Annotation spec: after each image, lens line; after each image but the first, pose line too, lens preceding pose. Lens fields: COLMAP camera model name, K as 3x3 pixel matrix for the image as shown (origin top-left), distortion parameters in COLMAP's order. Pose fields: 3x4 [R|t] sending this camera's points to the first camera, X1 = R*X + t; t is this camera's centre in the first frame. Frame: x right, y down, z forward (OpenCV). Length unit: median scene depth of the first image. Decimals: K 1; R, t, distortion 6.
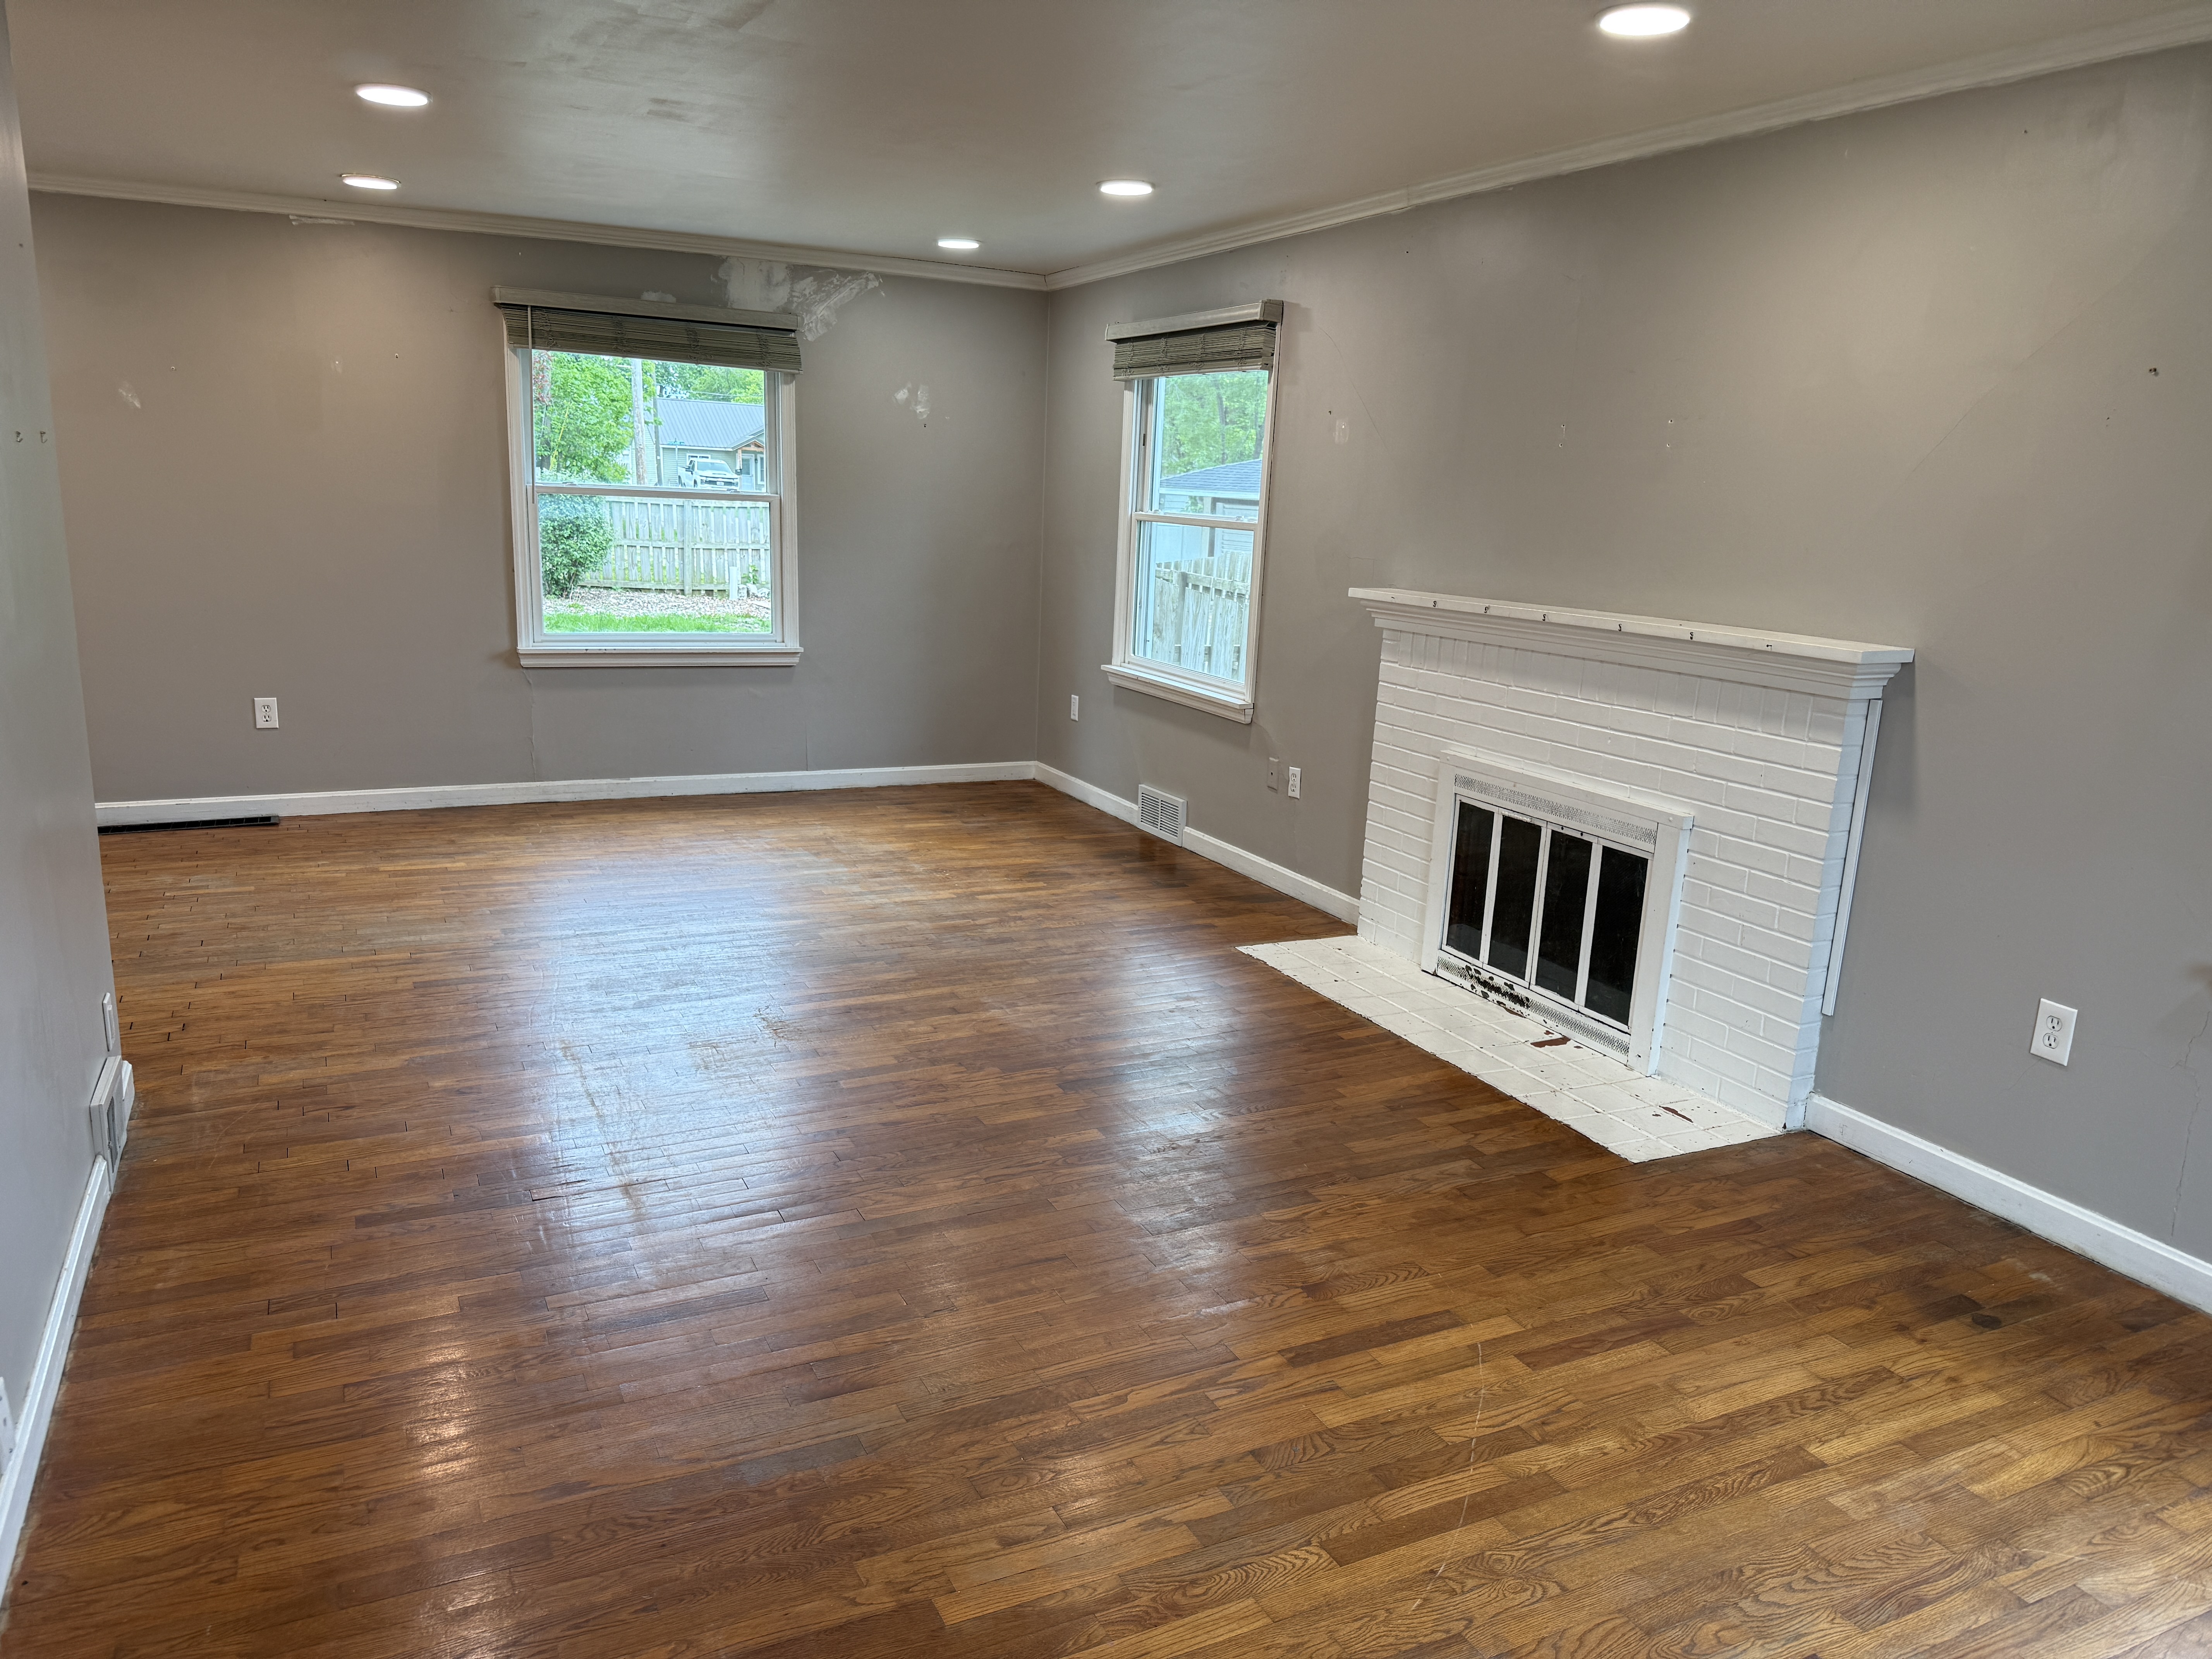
lens RADIAL K [[1557.3, 0, 1105.7], [0, 1557.3, 846.2], [0, 0, 1]] dist [0.027373, -0.041430]
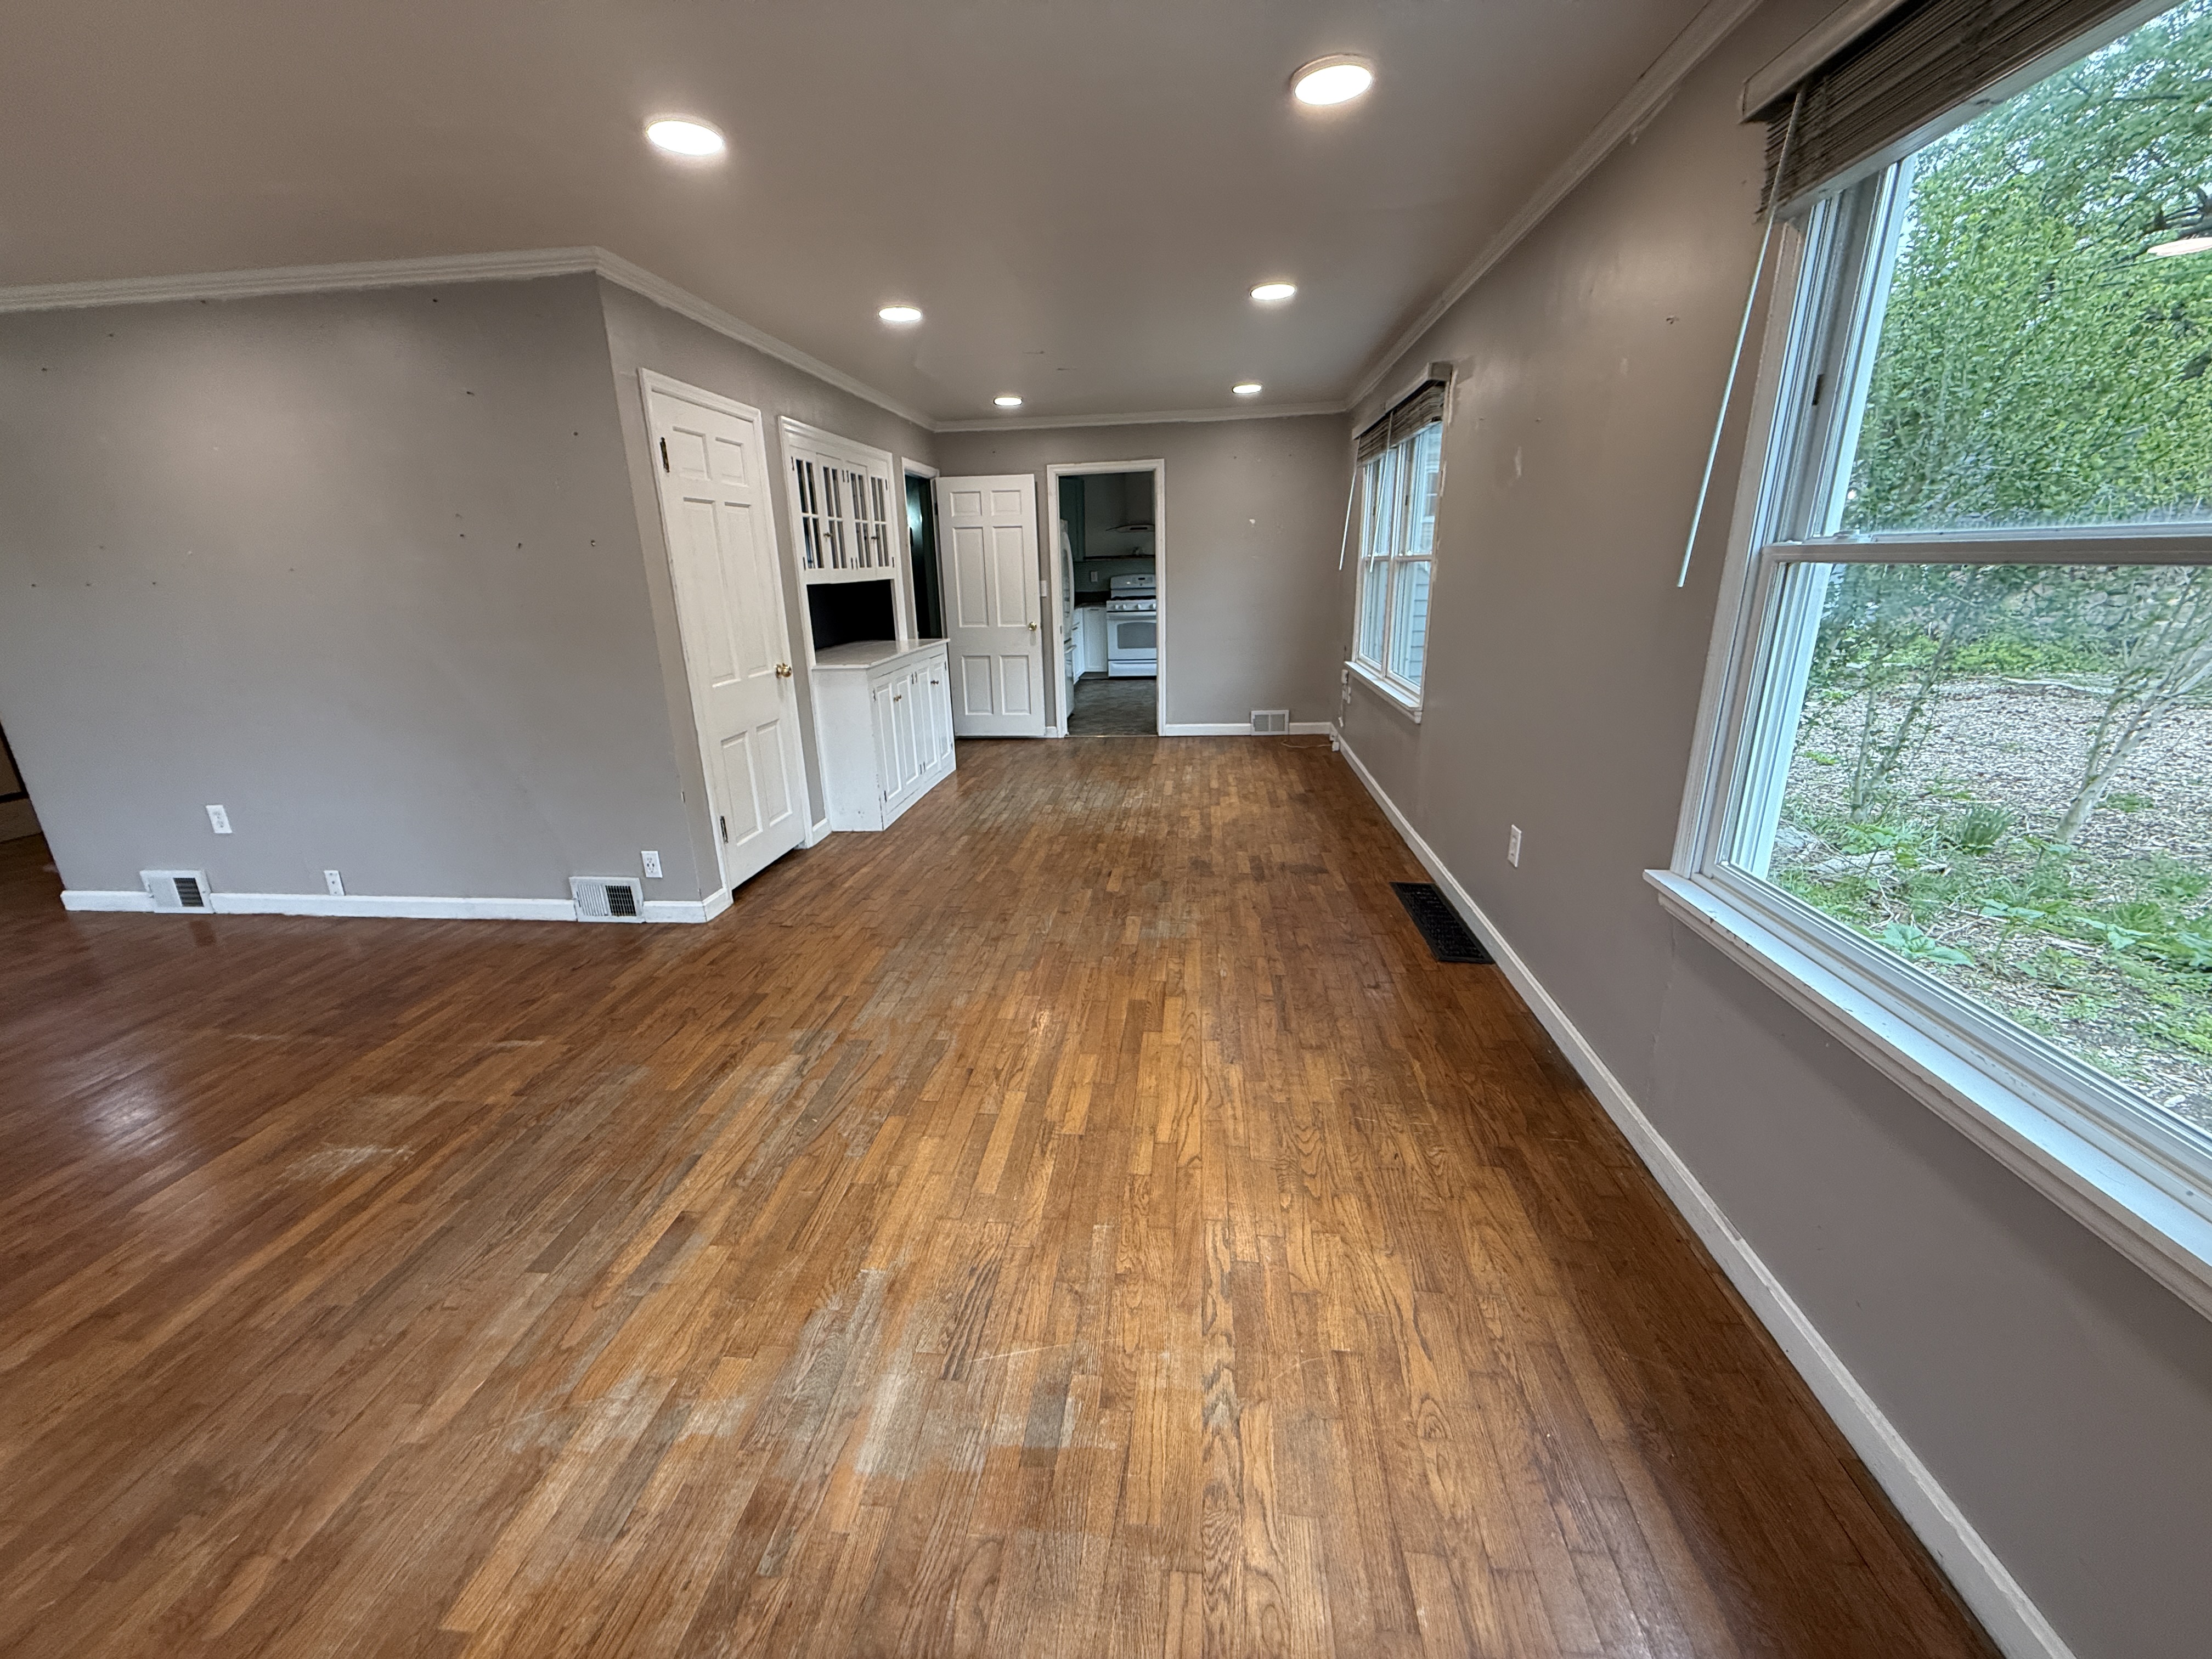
lens RADIAL K [[883.5, 0, 1101.8], [0, 883.5, 835.1], [0, 0, 1]] dist [0.000063, 0.000505]
pose [[-0.539268, 0.221787, -0.812404, -0.055309], [-0.189827, 0.907855, 0.373851, -0.272275], [0.820460, 0.355822, -0.447476, 1.258842]]
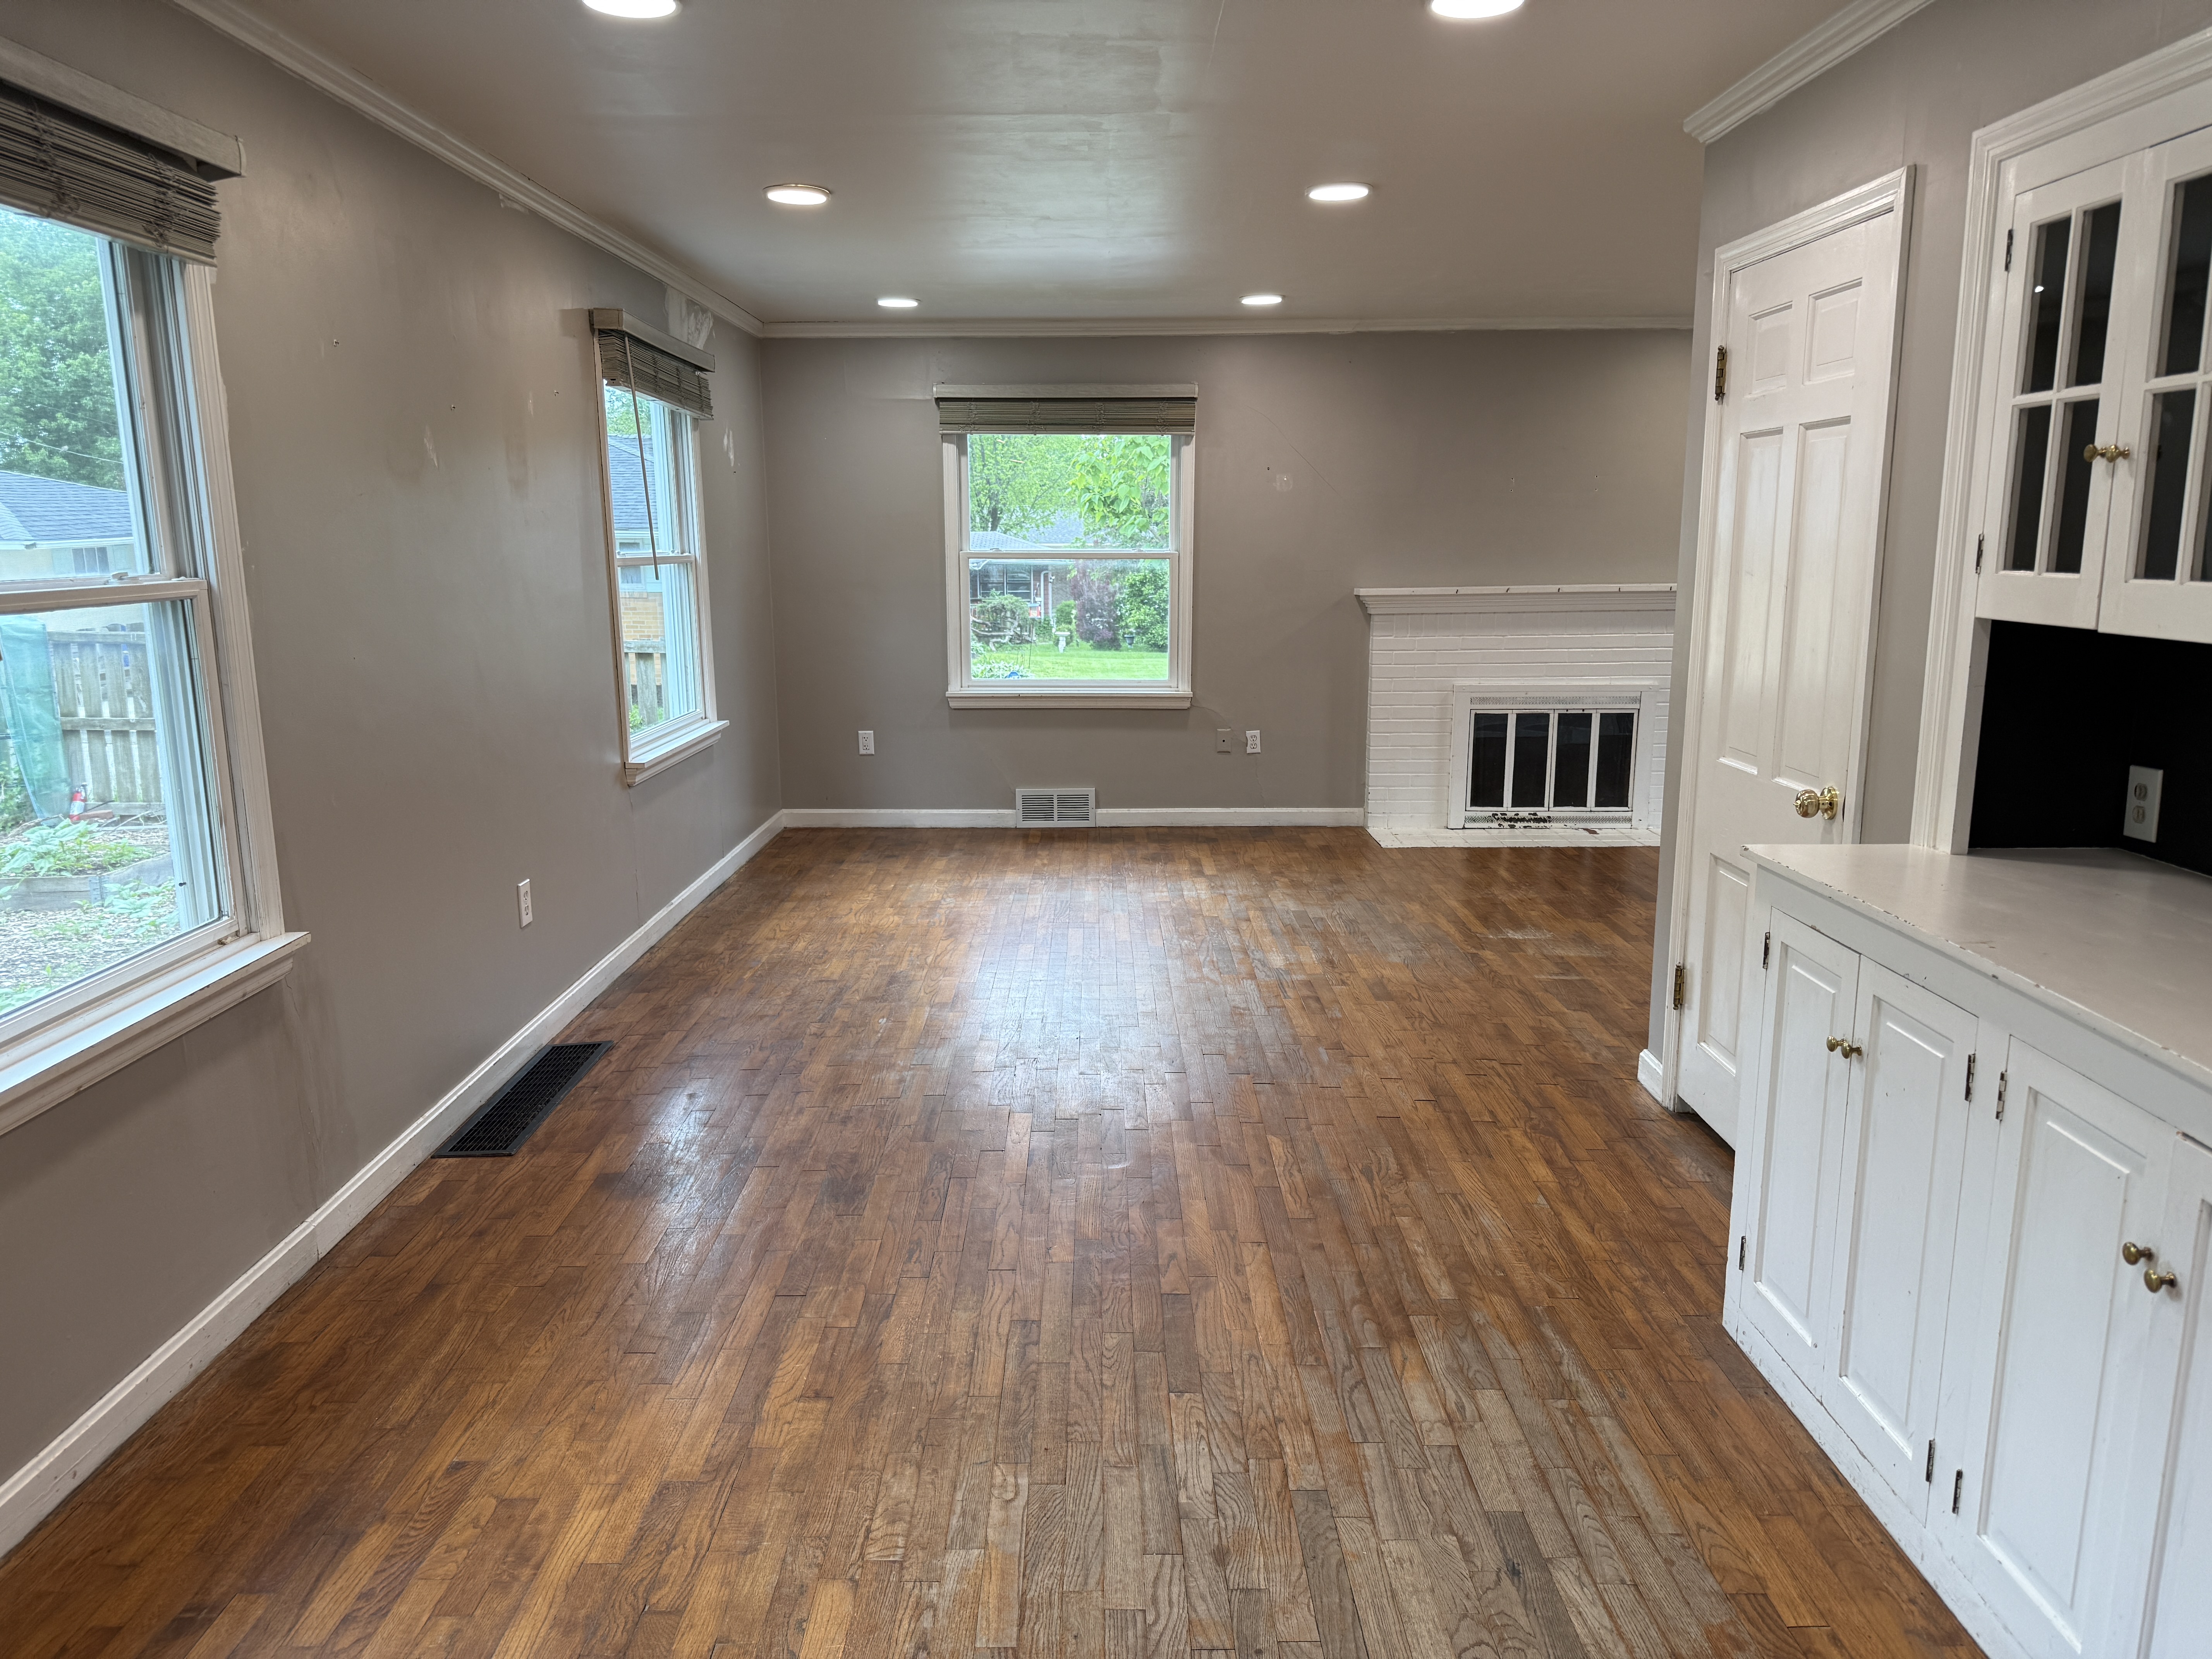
lens RADIAL K [[1557.3, 0, 1087.8], [0, 1557.3, 831.6], [0, 0, 1]] dist [0.027373, -0.041430]
pose [[0.452754, -0.208520, 0.866910, -1.250711], [0.226470, 0.967278, 0.114386, -0.169471], [-0.862395, 0.144540, 0.485162, 0.543827]]
